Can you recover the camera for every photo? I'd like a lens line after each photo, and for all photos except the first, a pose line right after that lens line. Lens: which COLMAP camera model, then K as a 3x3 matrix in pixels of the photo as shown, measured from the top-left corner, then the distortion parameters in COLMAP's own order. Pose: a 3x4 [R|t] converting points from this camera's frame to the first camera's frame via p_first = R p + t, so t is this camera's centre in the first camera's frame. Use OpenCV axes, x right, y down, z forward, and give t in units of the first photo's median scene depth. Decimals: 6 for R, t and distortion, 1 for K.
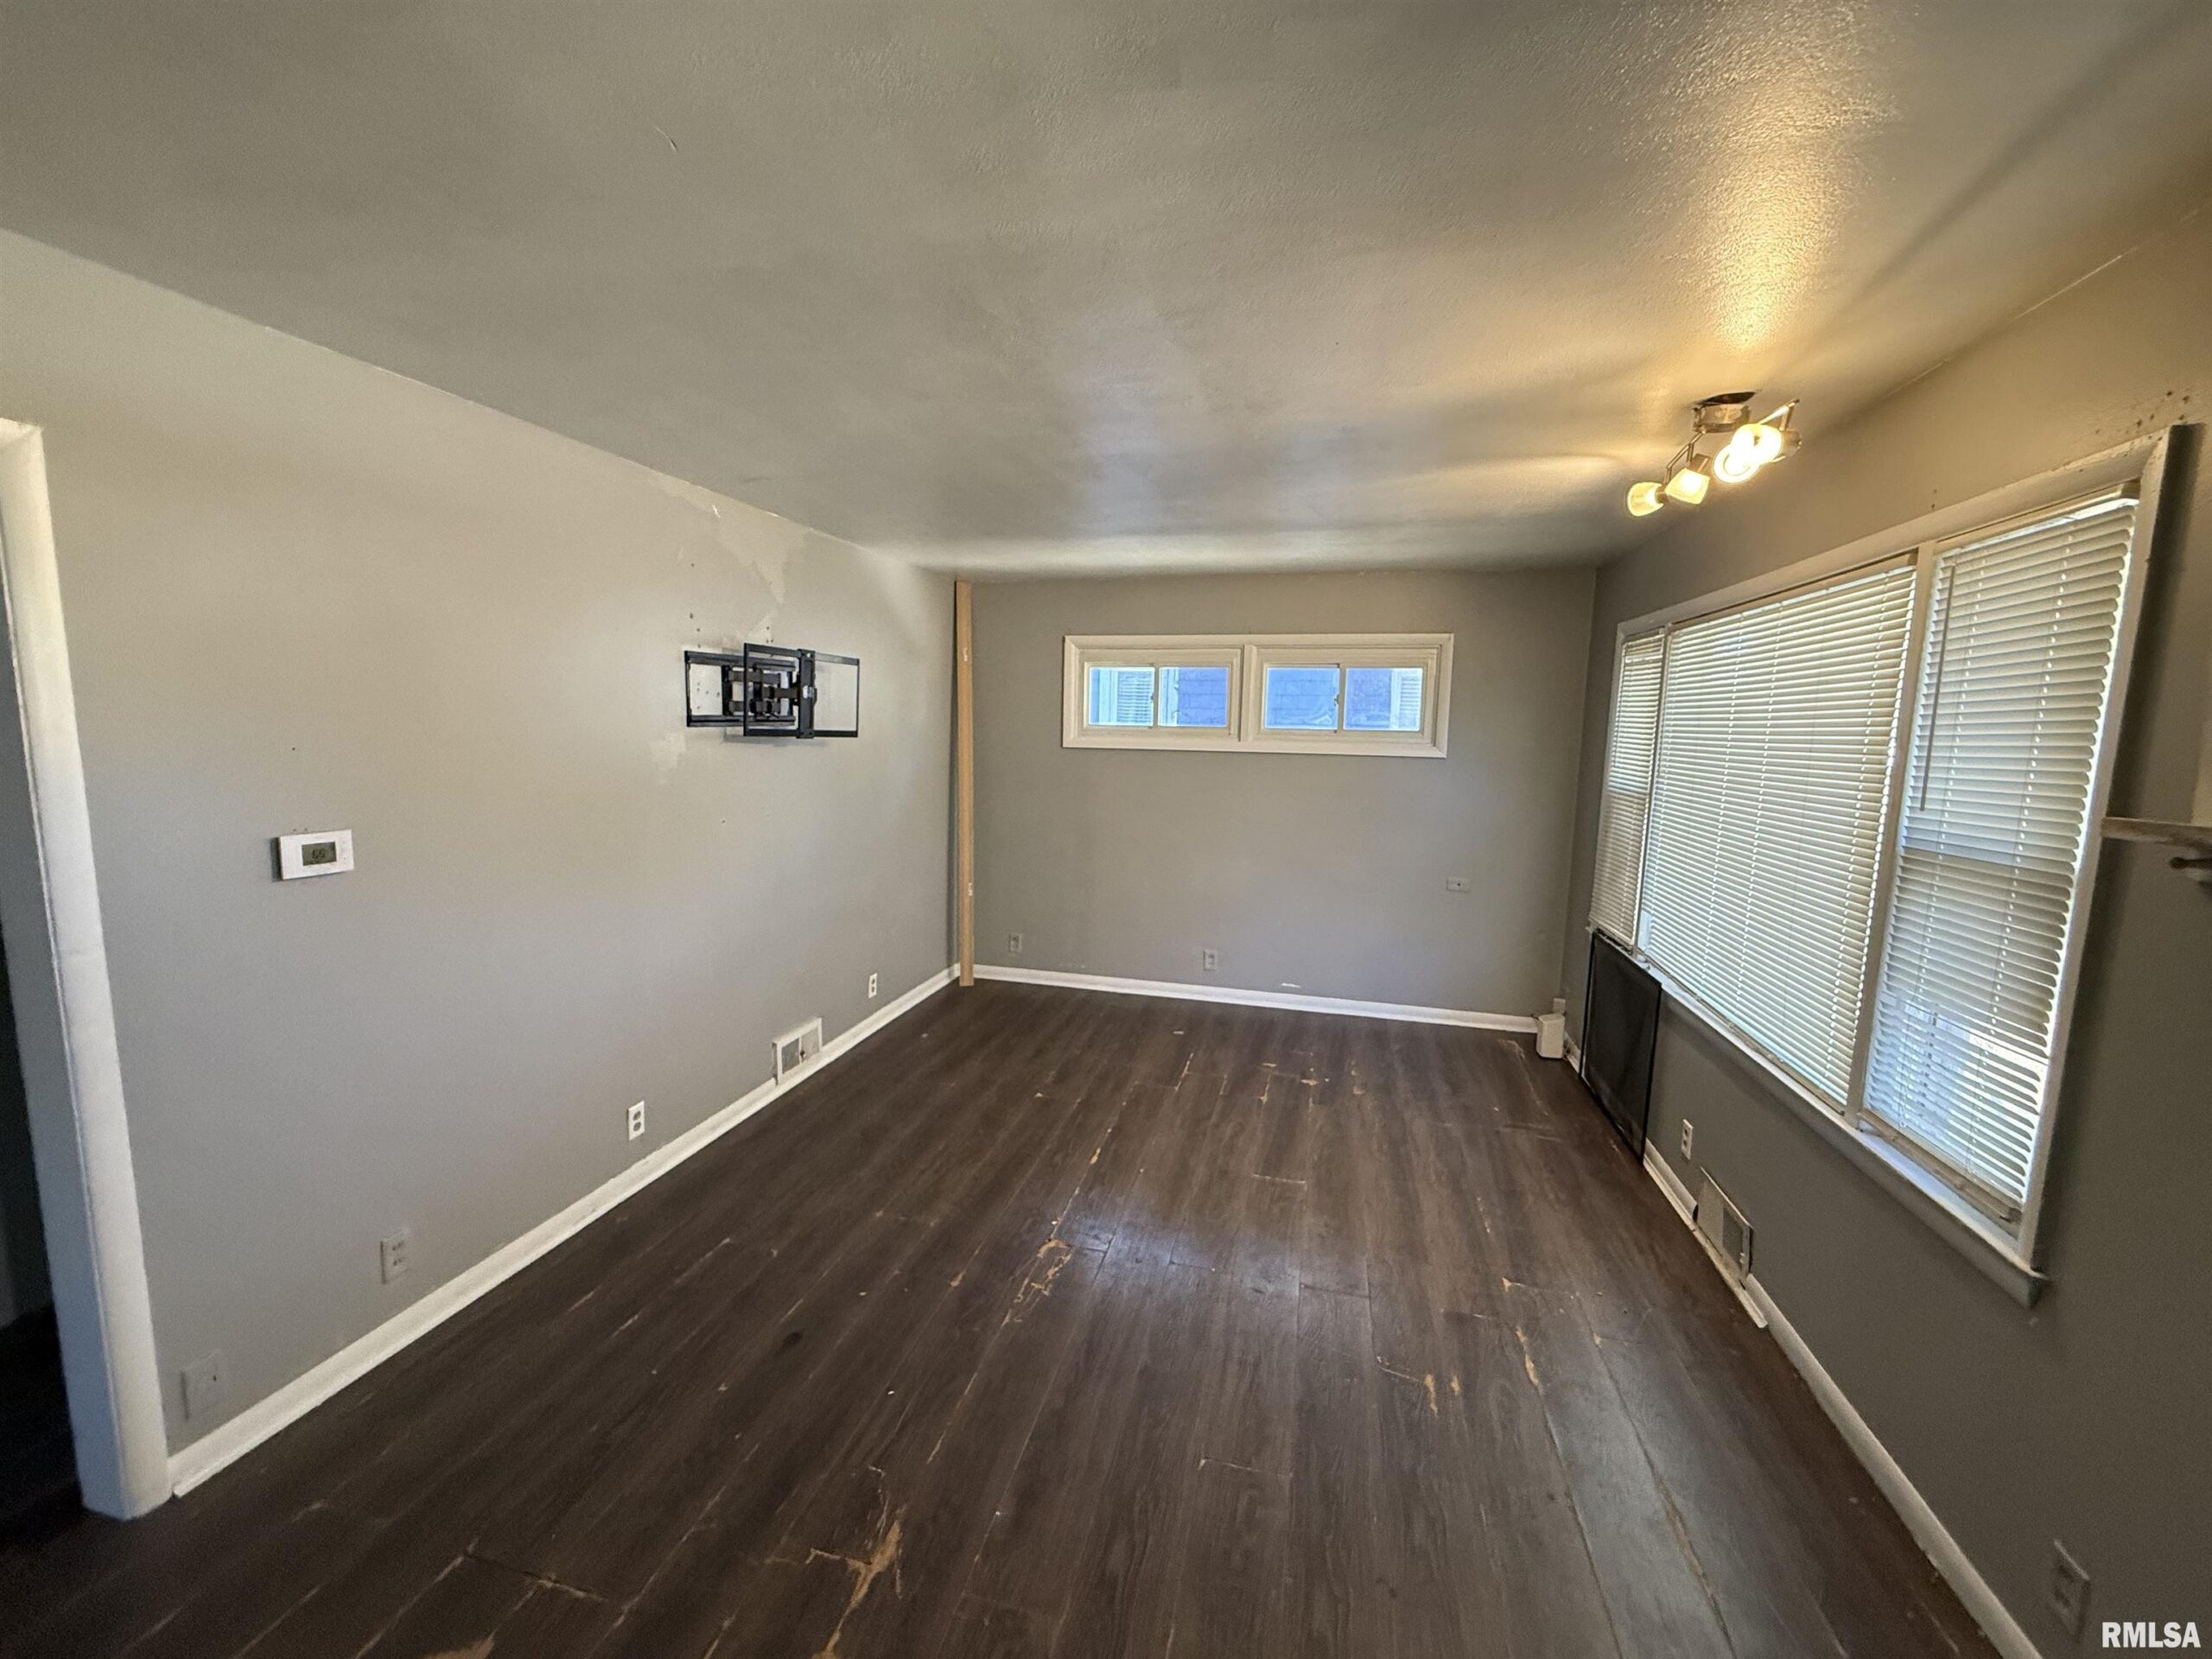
lens RADIAL K [[882.9, 0, 1099.8], [0, 882.9, 836.3], [0, 0, 1]] dist [-0.002045, 0.000317]
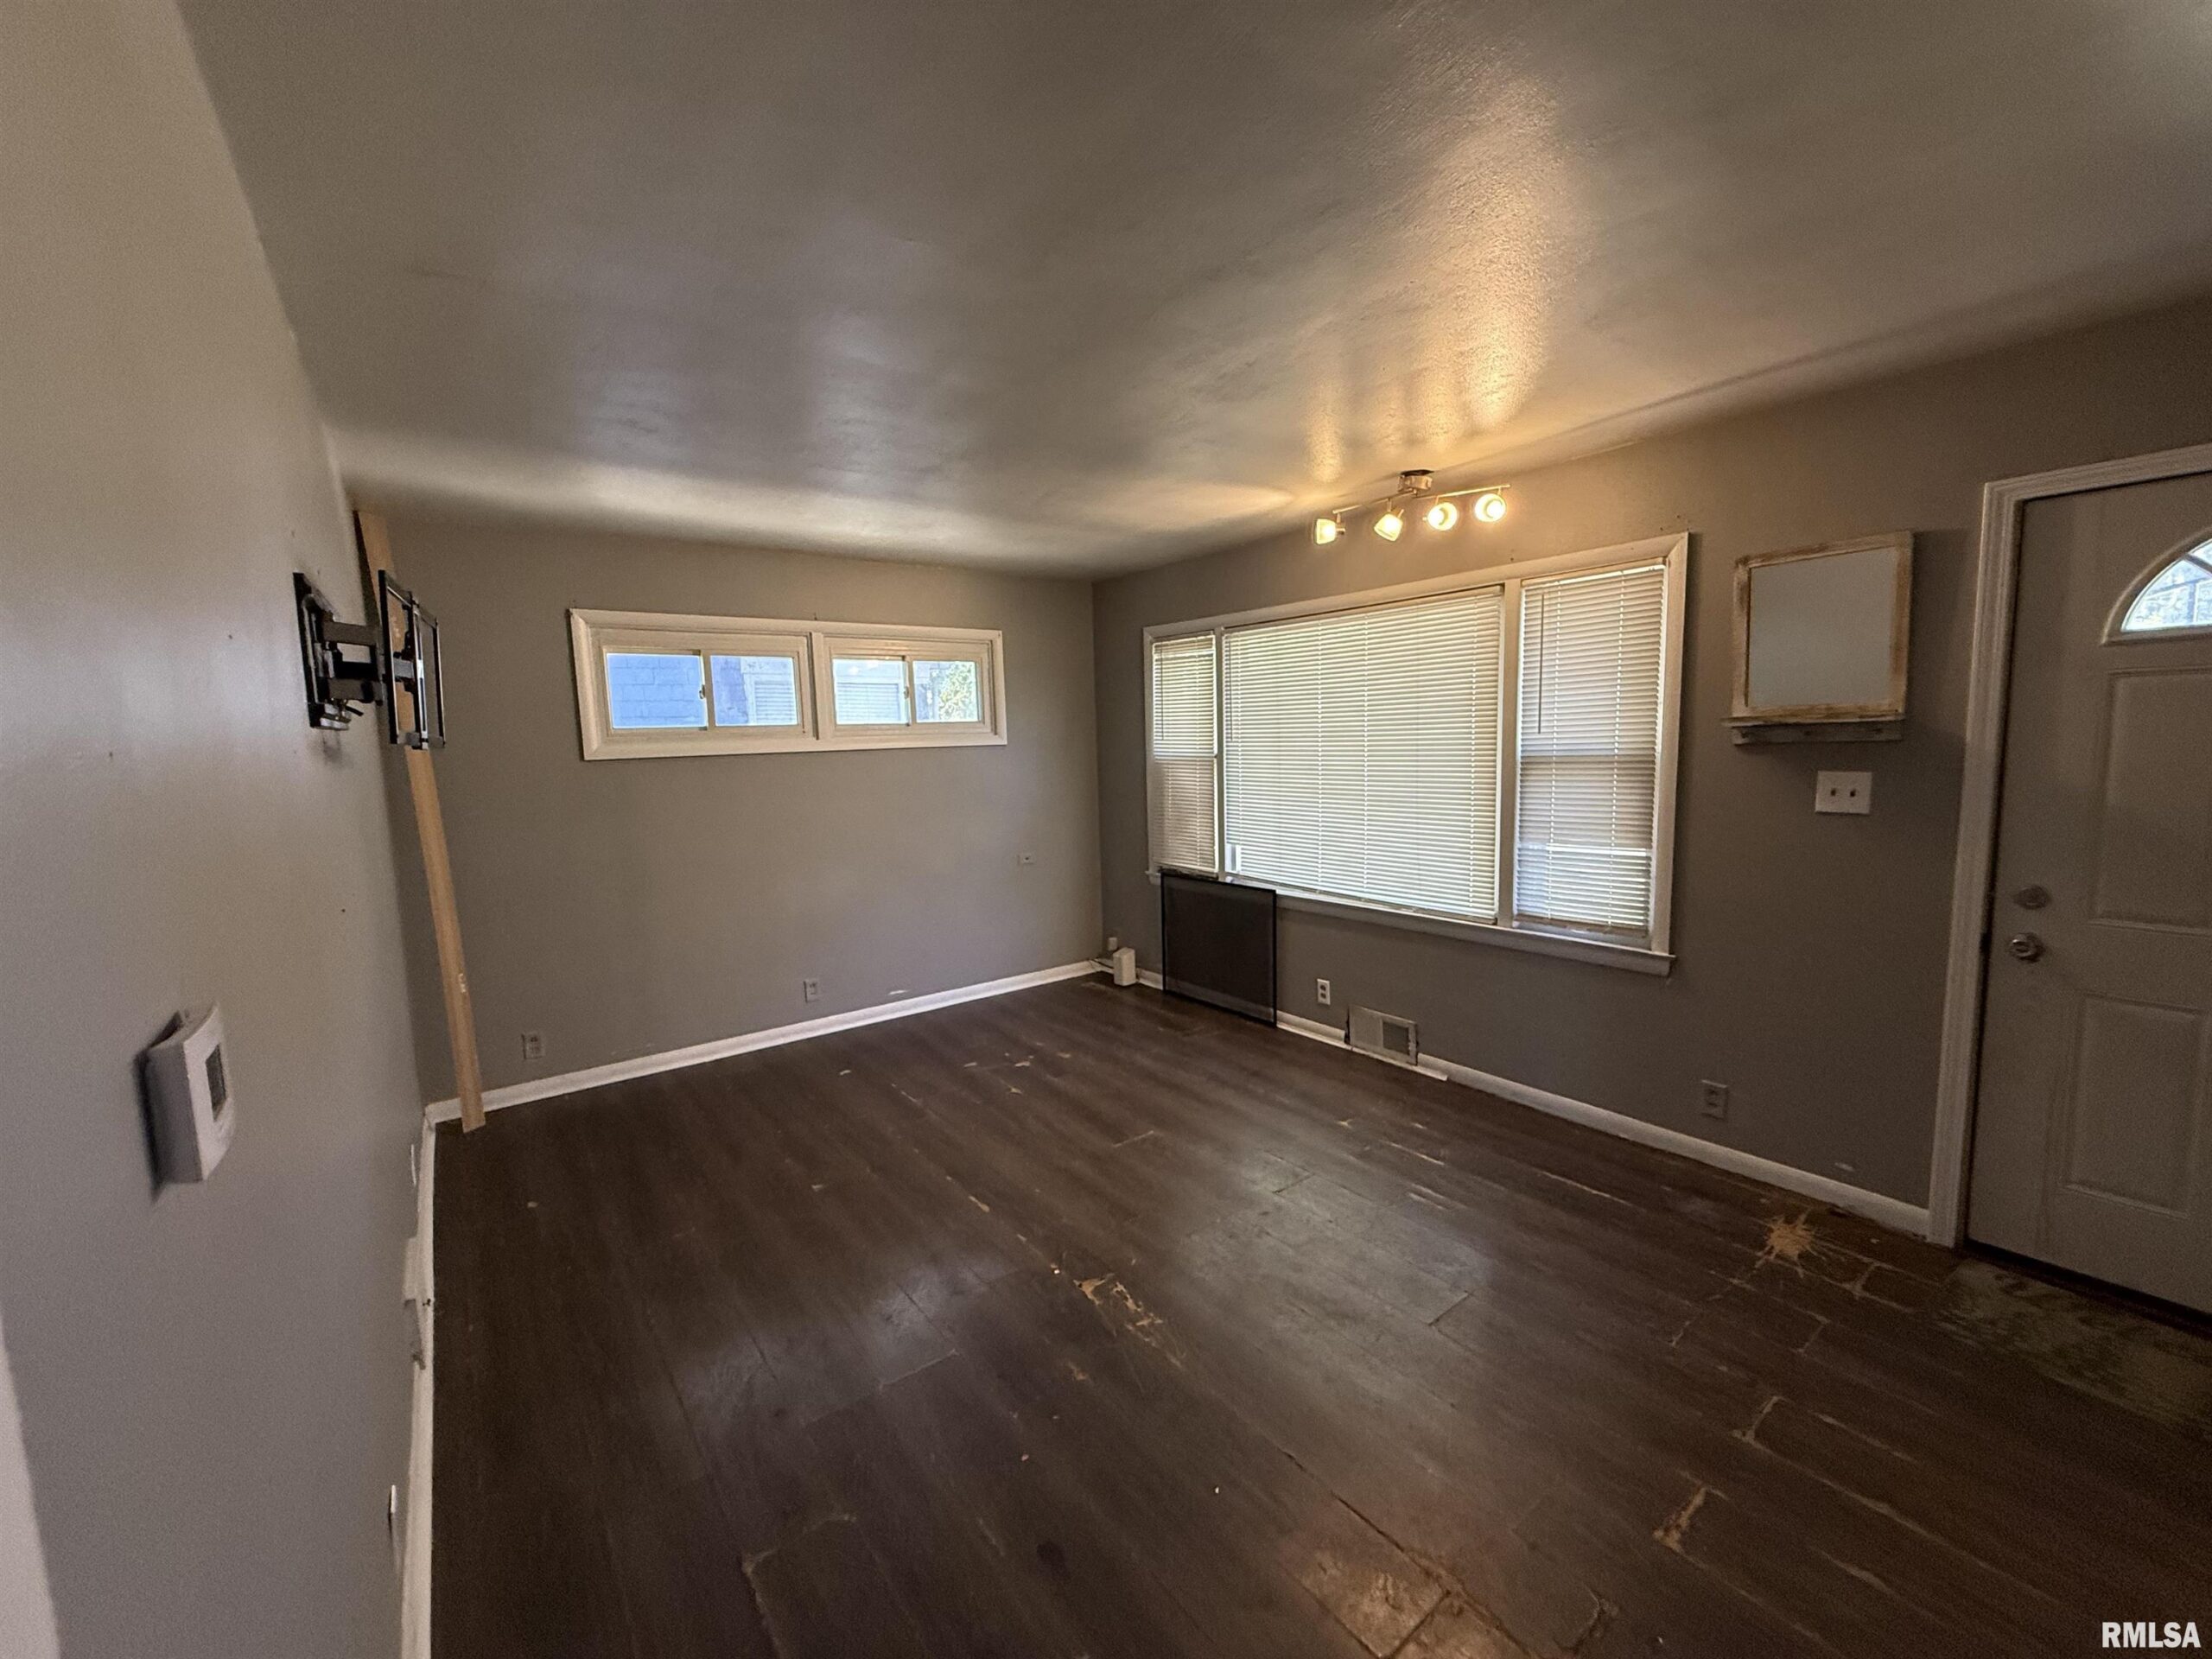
lens RADIAL K [[882.9, 0, 1101.6], [0, 882.9, 827.6], [0, 0, 1]] dist [-0.002045, 0.000317]
pose [[0.620918, -0.121372, 0.774423, -0.447317], [0.142115, 0.988998, 0.041056, -0.017699], [-0.770886, 0.084565, 0.631335, 0.263029]]
